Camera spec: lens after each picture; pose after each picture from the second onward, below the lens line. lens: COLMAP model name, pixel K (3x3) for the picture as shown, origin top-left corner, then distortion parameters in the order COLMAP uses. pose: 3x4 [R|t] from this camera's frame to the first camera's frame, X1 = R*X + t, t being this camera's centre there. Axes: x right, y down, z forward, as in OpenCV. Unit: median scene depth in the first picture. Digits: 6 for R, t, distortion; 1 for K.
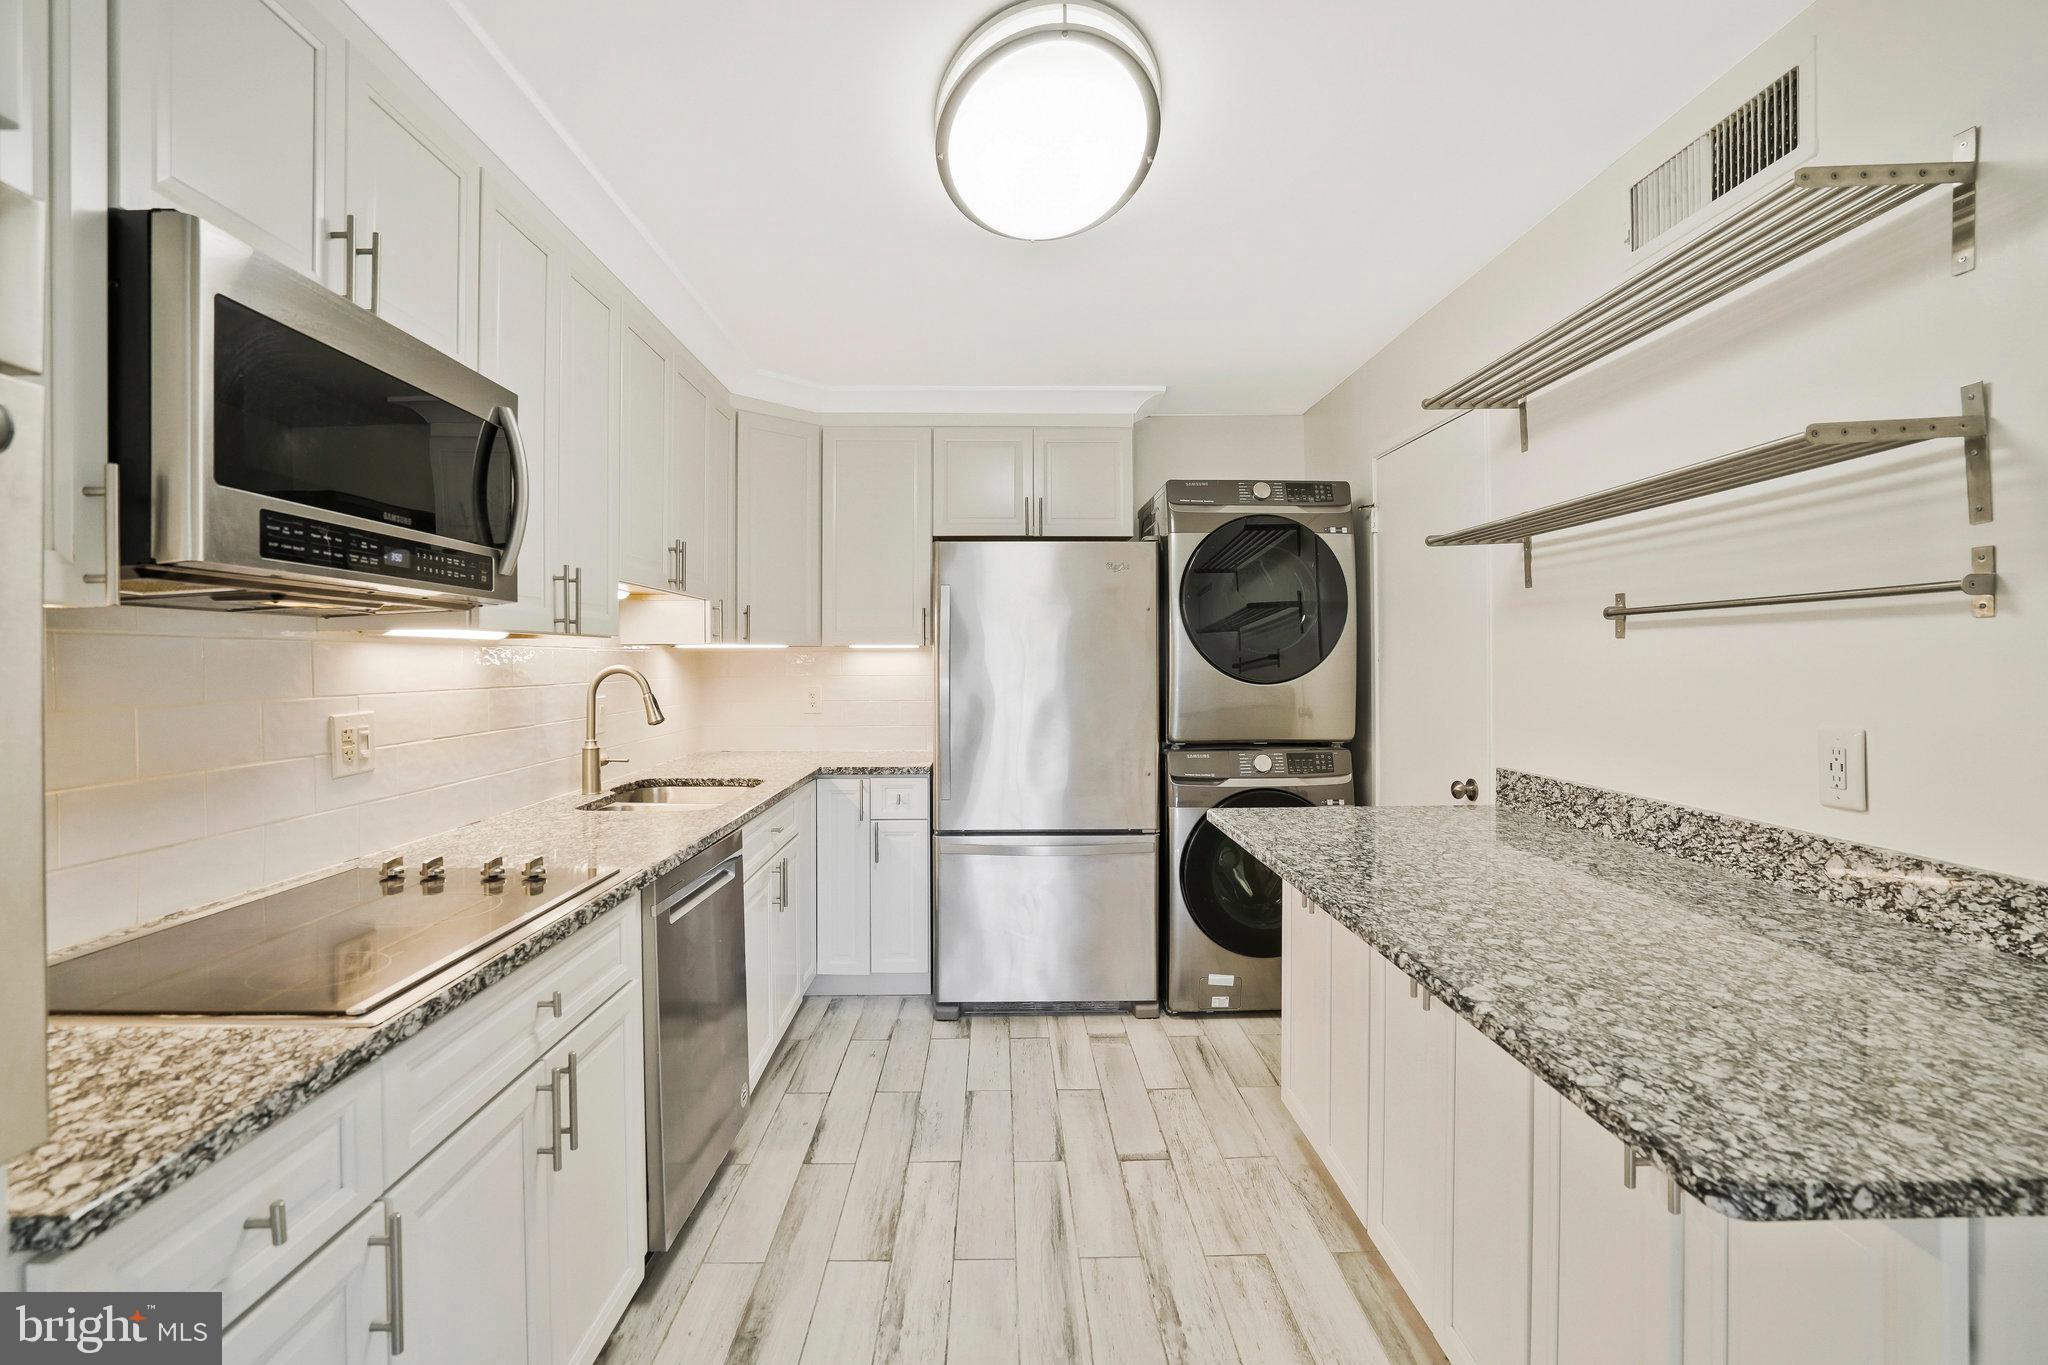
lens RADIAL K [[953.9, 0, 1001.5], [0, 953.9, 659.0], [0, 0, 1]] dist [-0.054777, 0.019545]
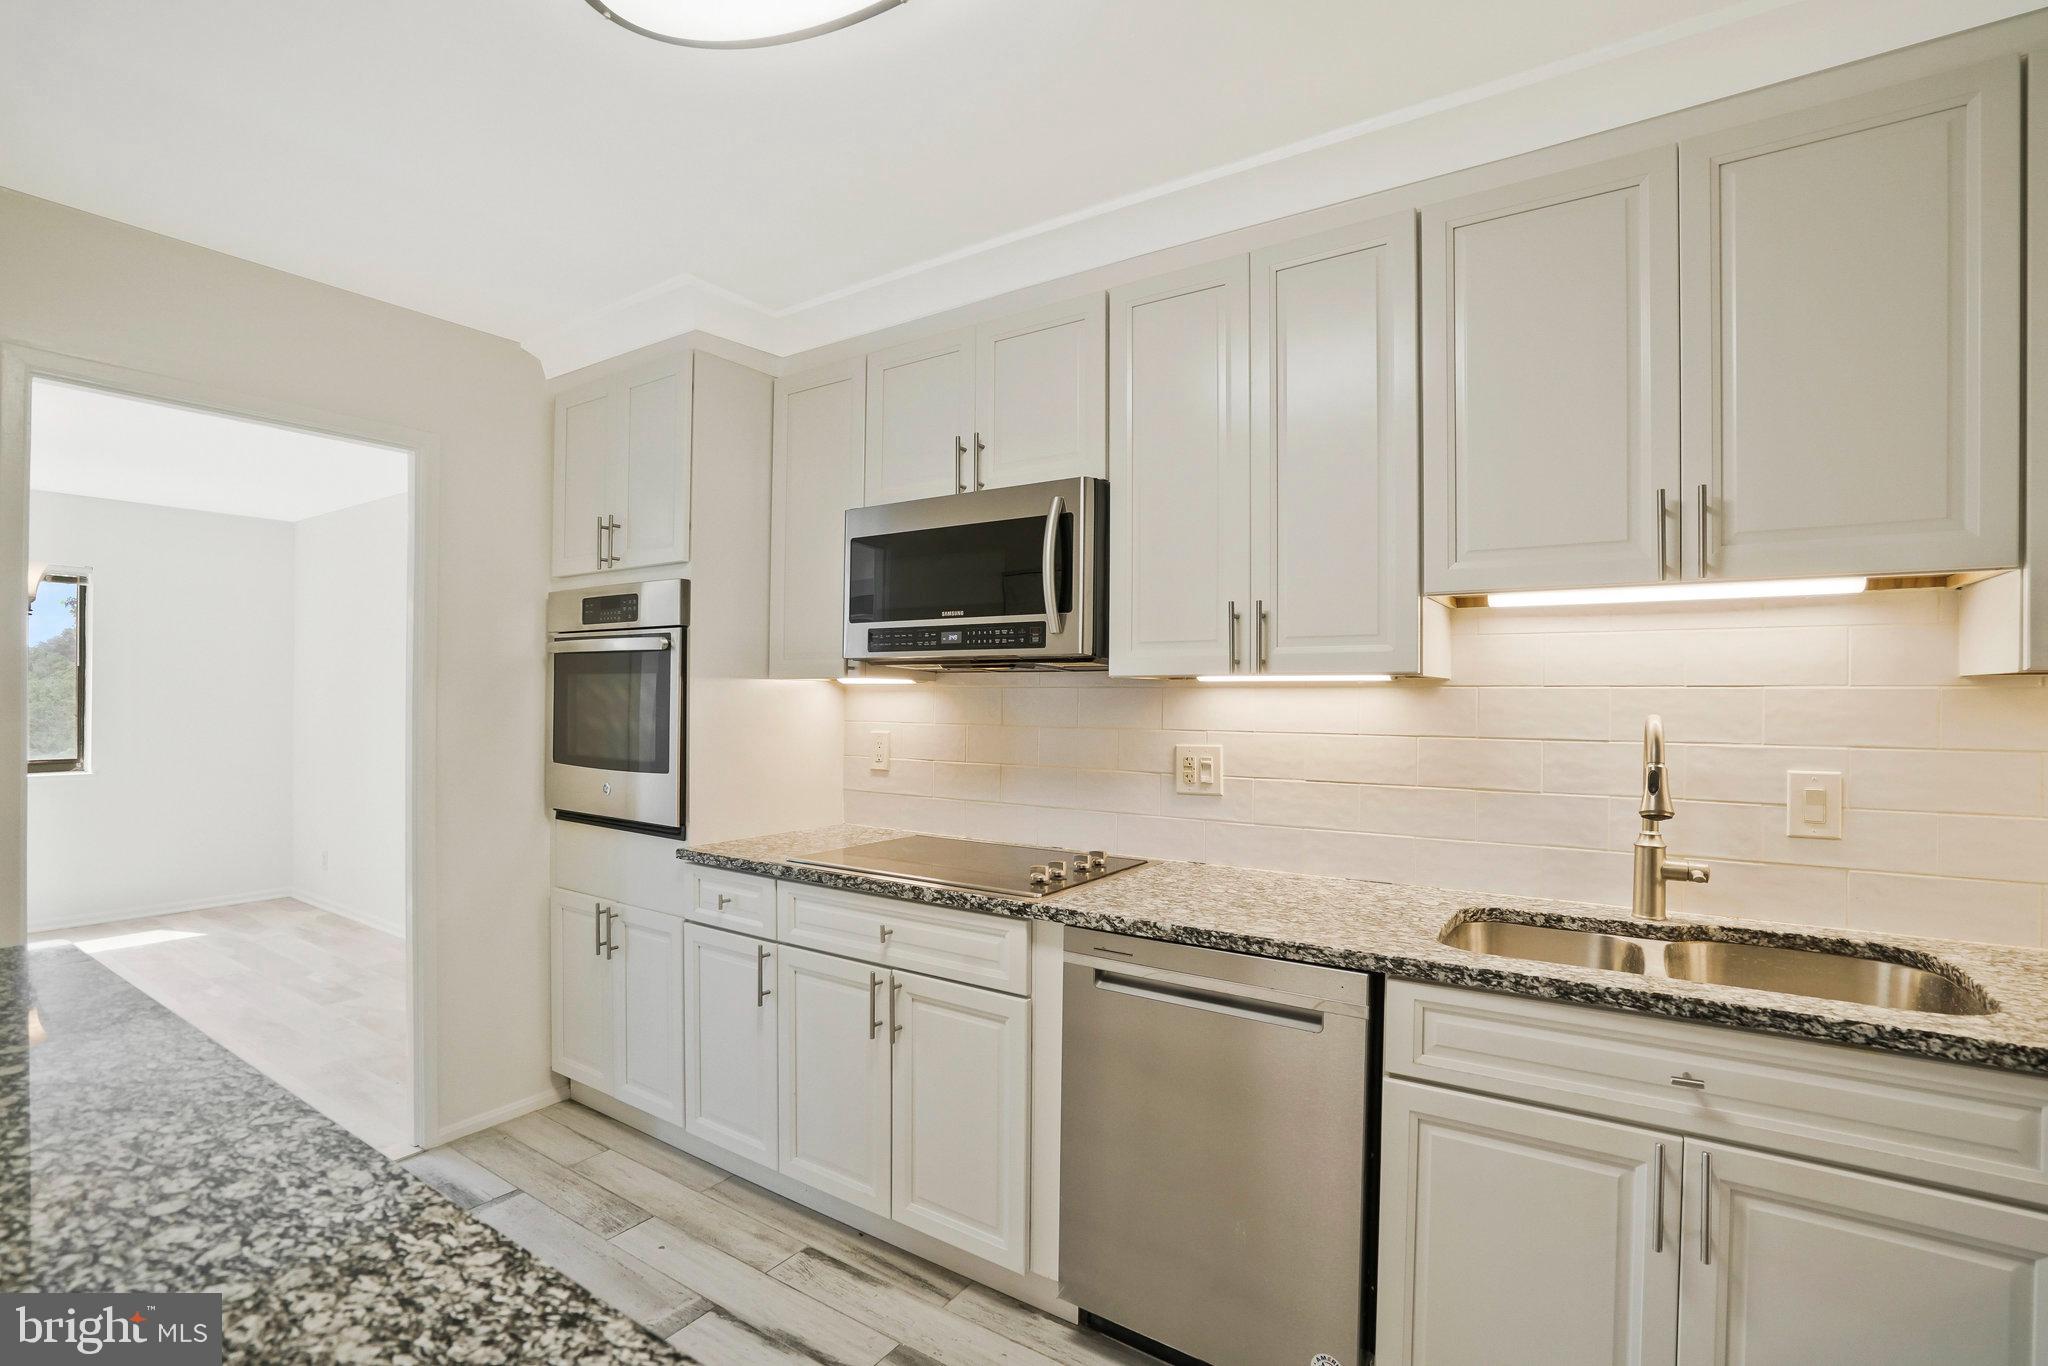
lens RADIAL K [[953.9, 0, 1015.3], [0, 953.9, 696.3], [0, 0, 1]] dist [-0.054777, 0.019545]
pose [[-0.564325, -0.001204, -0.825552, 0.448739], [-0.001071, 0.999999, -0.000726, -0.005294], [0.825552, 0.000474, -0.564325, 1.401715]]
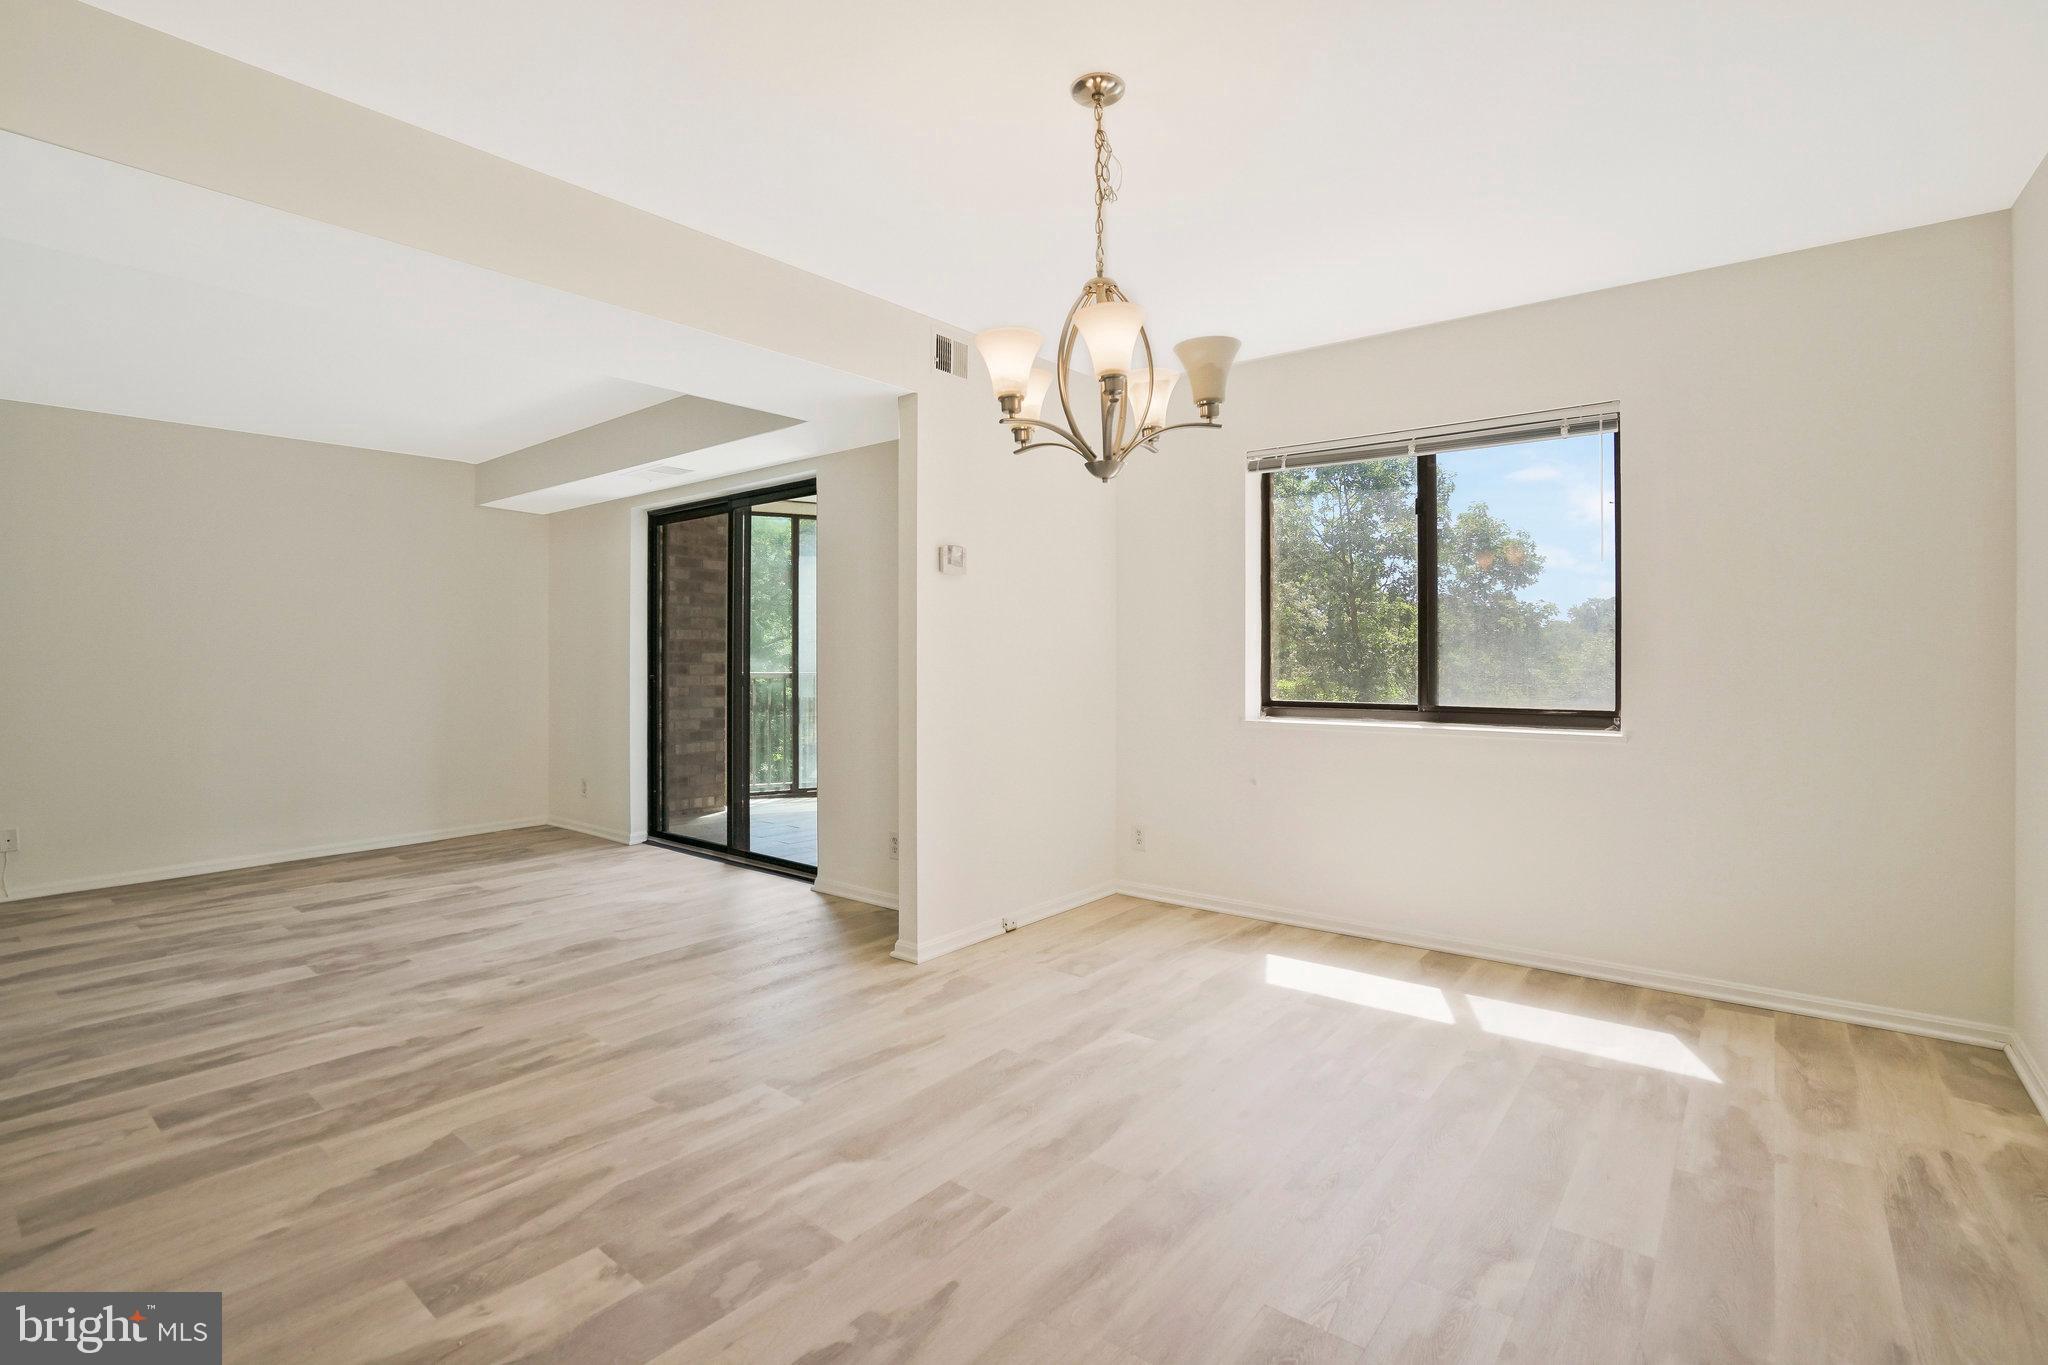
lens RADIAL K [[953.9, 0, 1002.1], [0, 953.9, 664.5], [0, 0, 1]] dist [-0.054777, 0.019545]
pose [[-0.771104, 0.000763, 0.636708, -0.407843], [-0.002264, 0.999990, -0.003940, 0.096502], [-0.636705, -0.004480, -0.771095, -0.254567]]
